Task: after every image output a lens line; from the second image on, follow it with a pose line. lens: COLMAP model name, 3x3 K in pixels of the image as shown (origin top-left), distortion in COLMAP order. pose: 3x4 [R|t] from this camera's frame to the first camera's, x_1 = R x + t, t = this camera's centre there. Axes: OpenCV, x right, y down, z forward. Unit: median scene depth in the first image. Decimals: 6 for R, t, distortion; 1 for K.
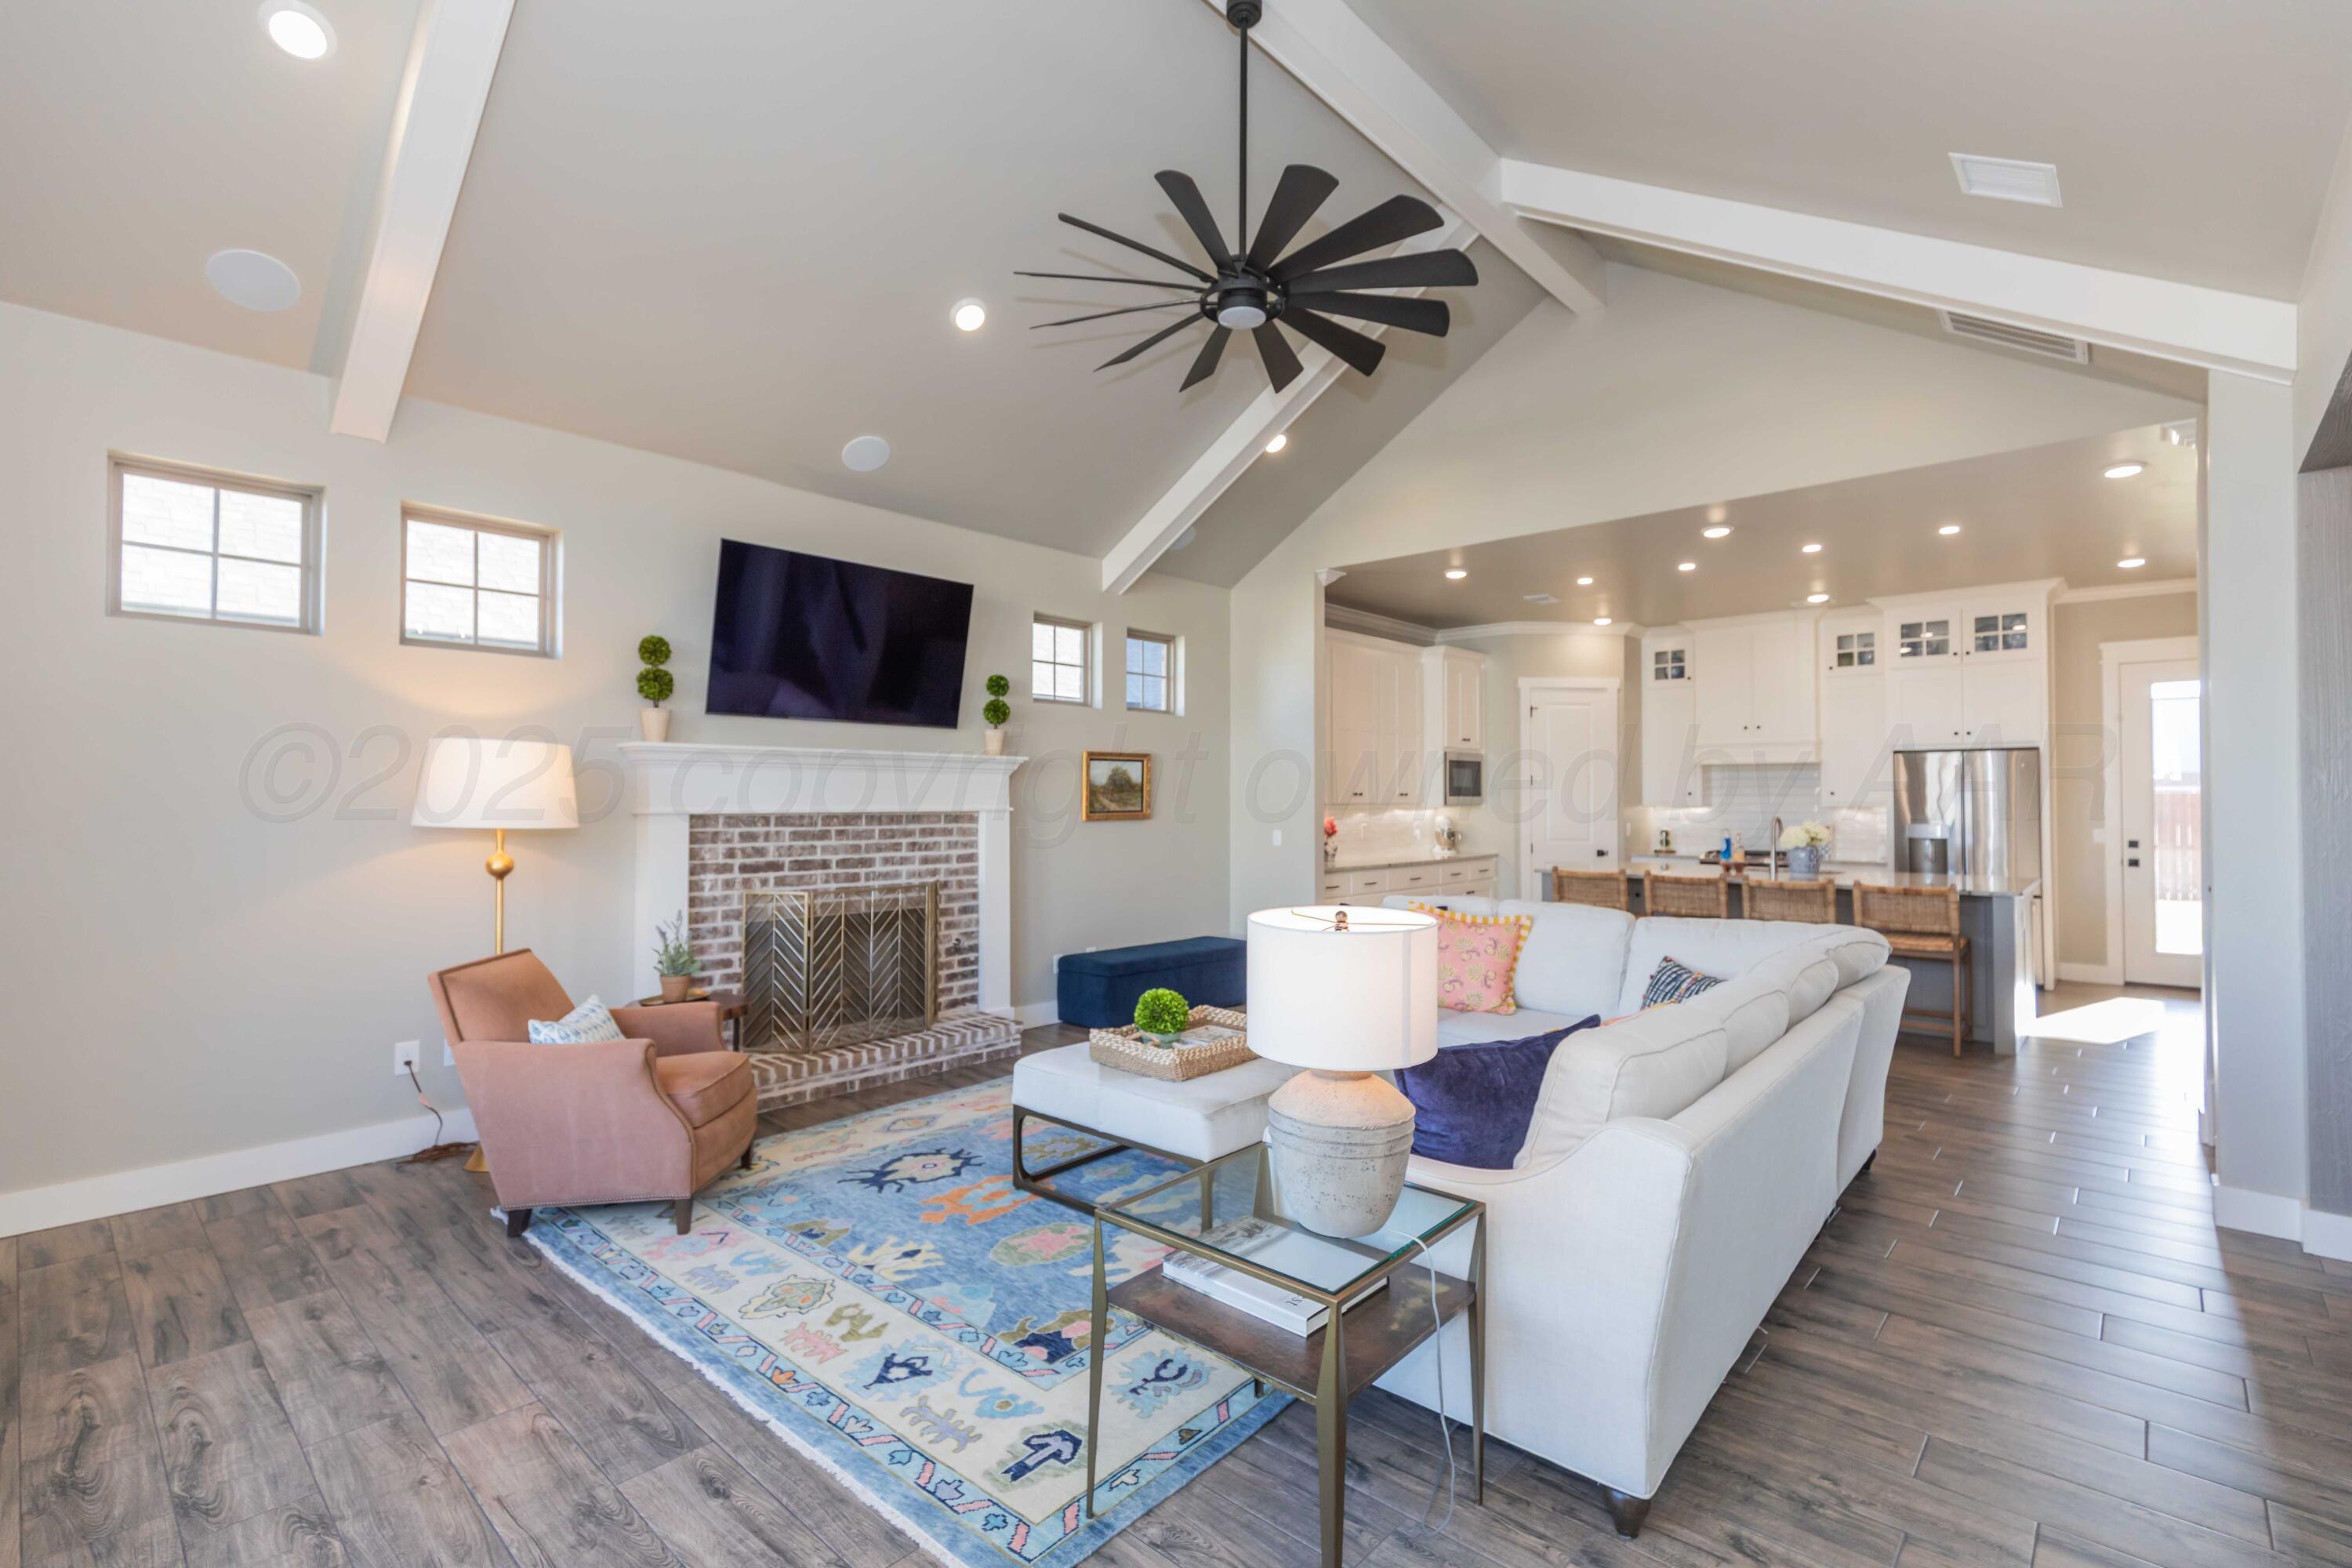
lens RADIAL K [[1055.6, 0, 1184.9], [0, 1055.6, 778.8], [0, 0, 1]] dist [0.005895, -0.002023]
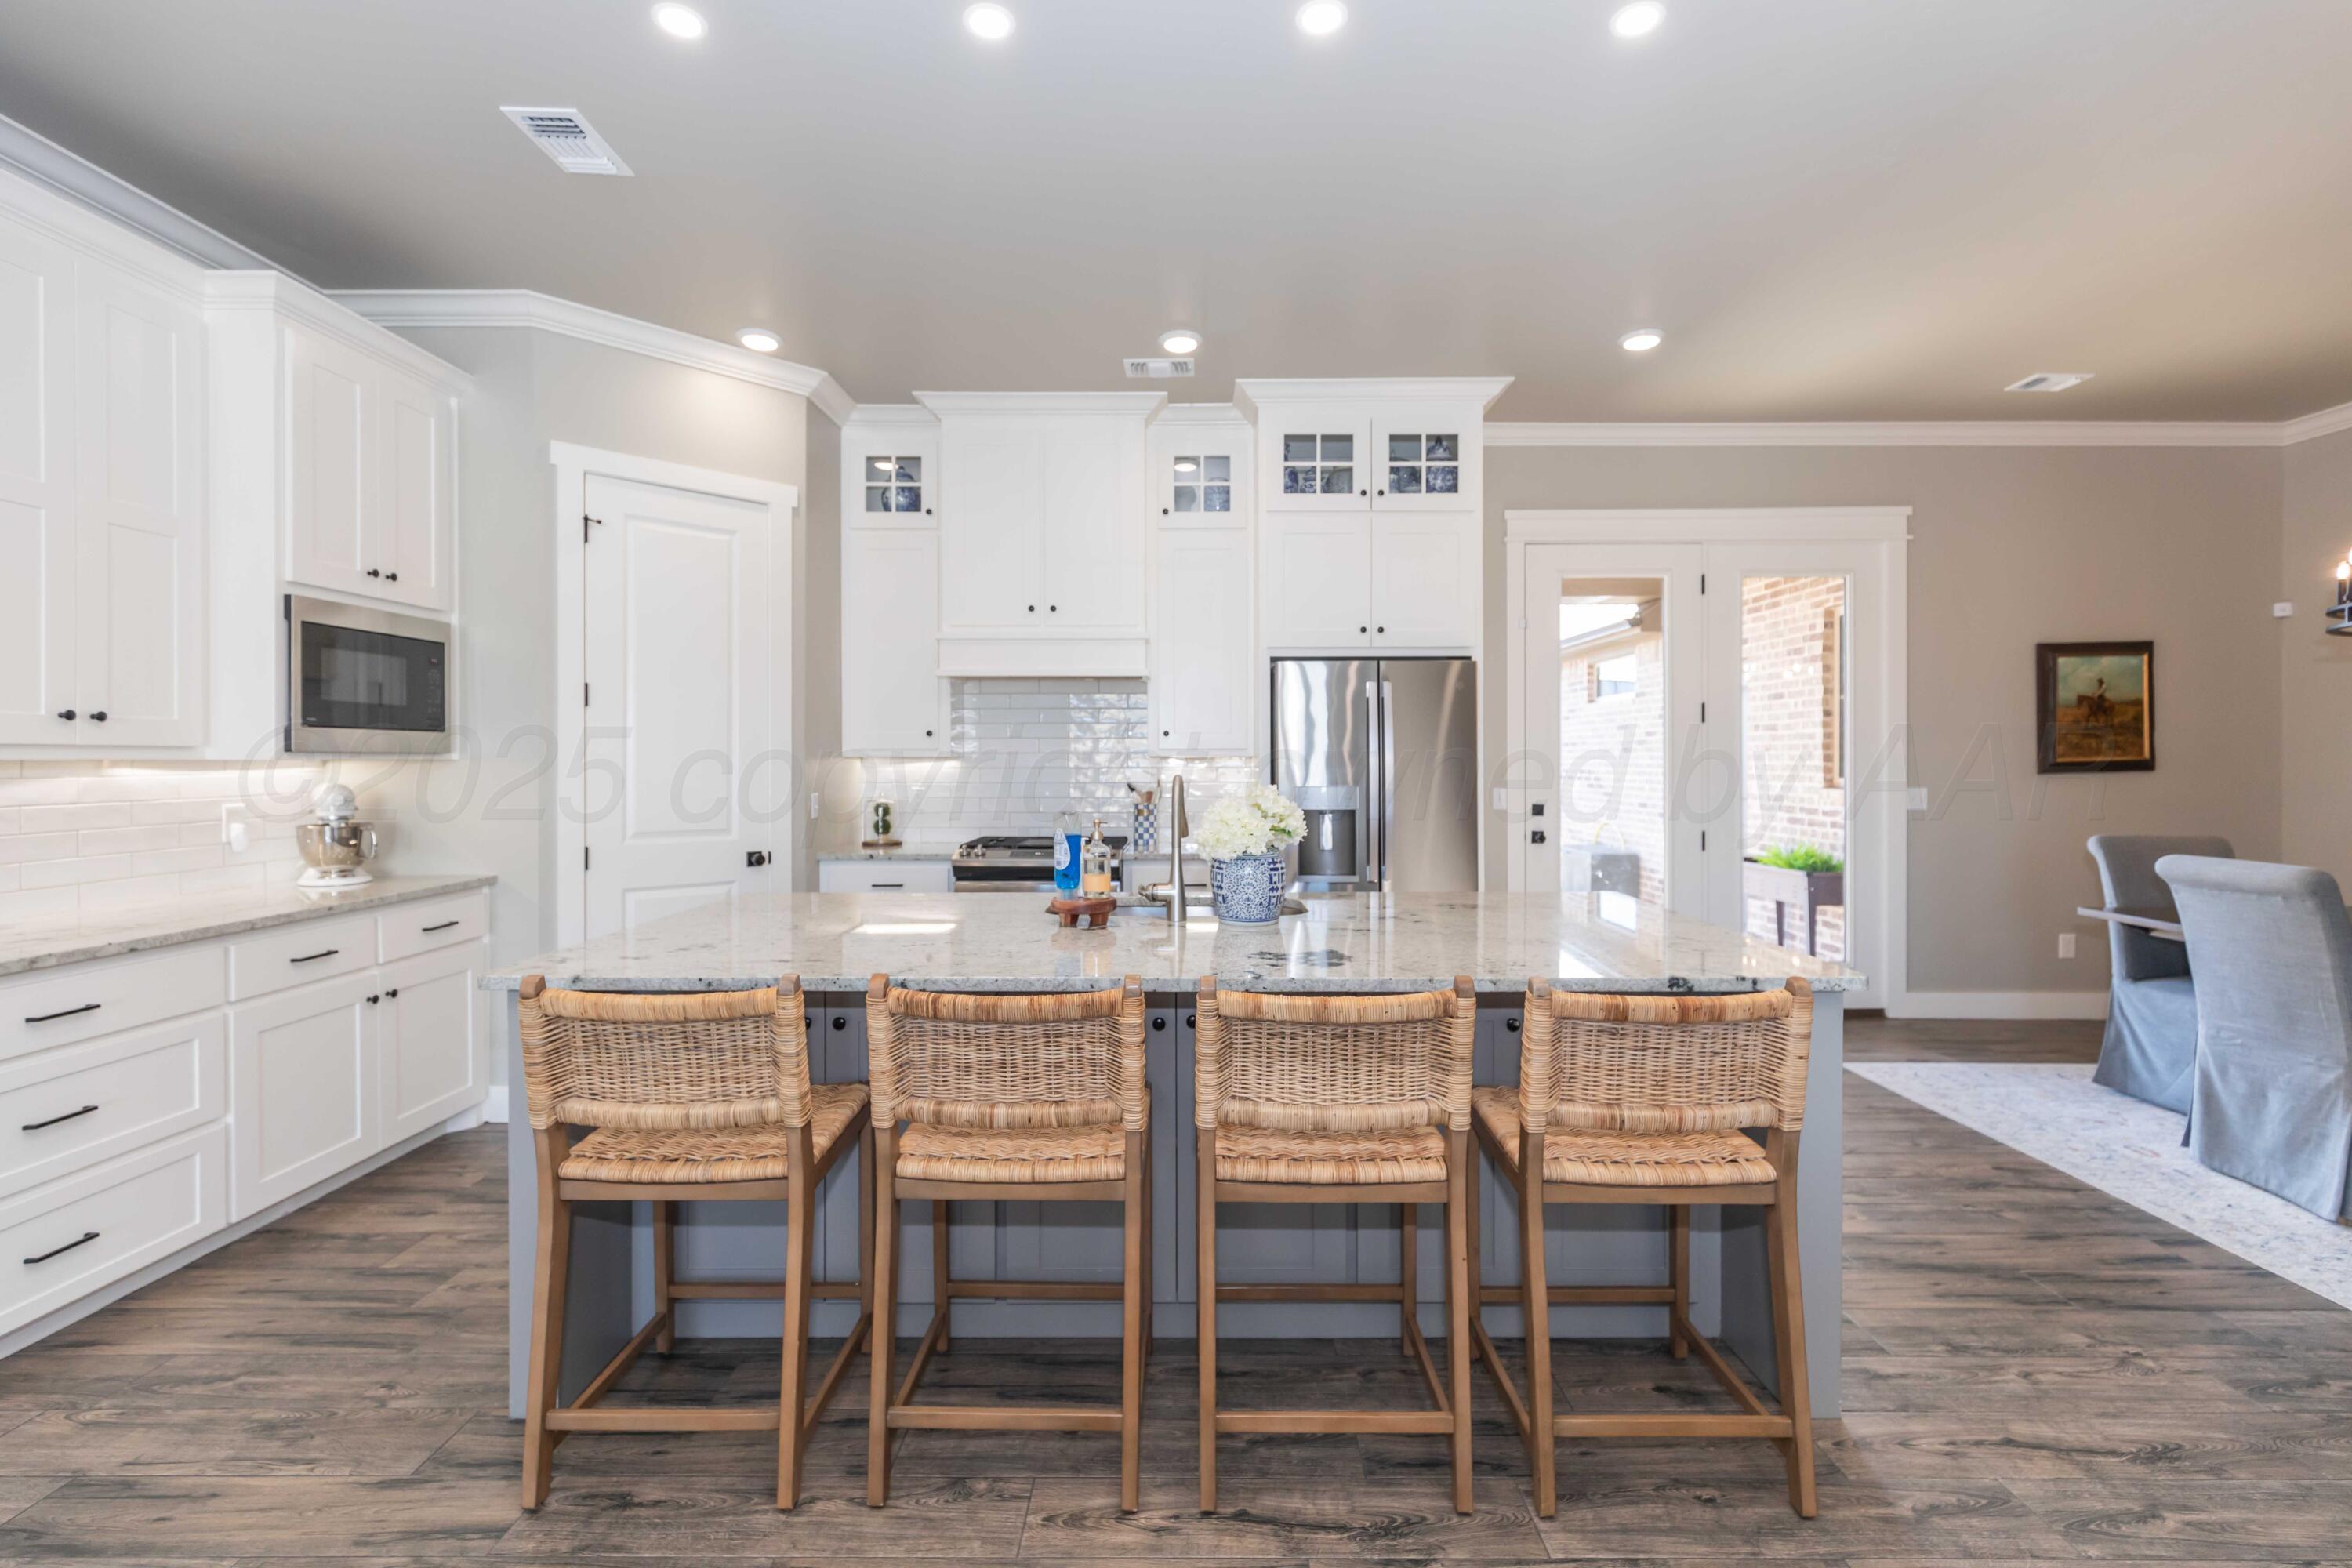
lens RADIAL K [[1055.6, 0, 1180.7], [0, 1055.6, 757.1], [0, 0, 1]] dist [0.005895, -0.002023]
pose [[0.744071, 0.000262, 0.668100, 0.347437], [-0.011528, 0.999856, 0.012446, 0.028027], [-0.668001, -0.016962, 0.743967, 0.827761]]
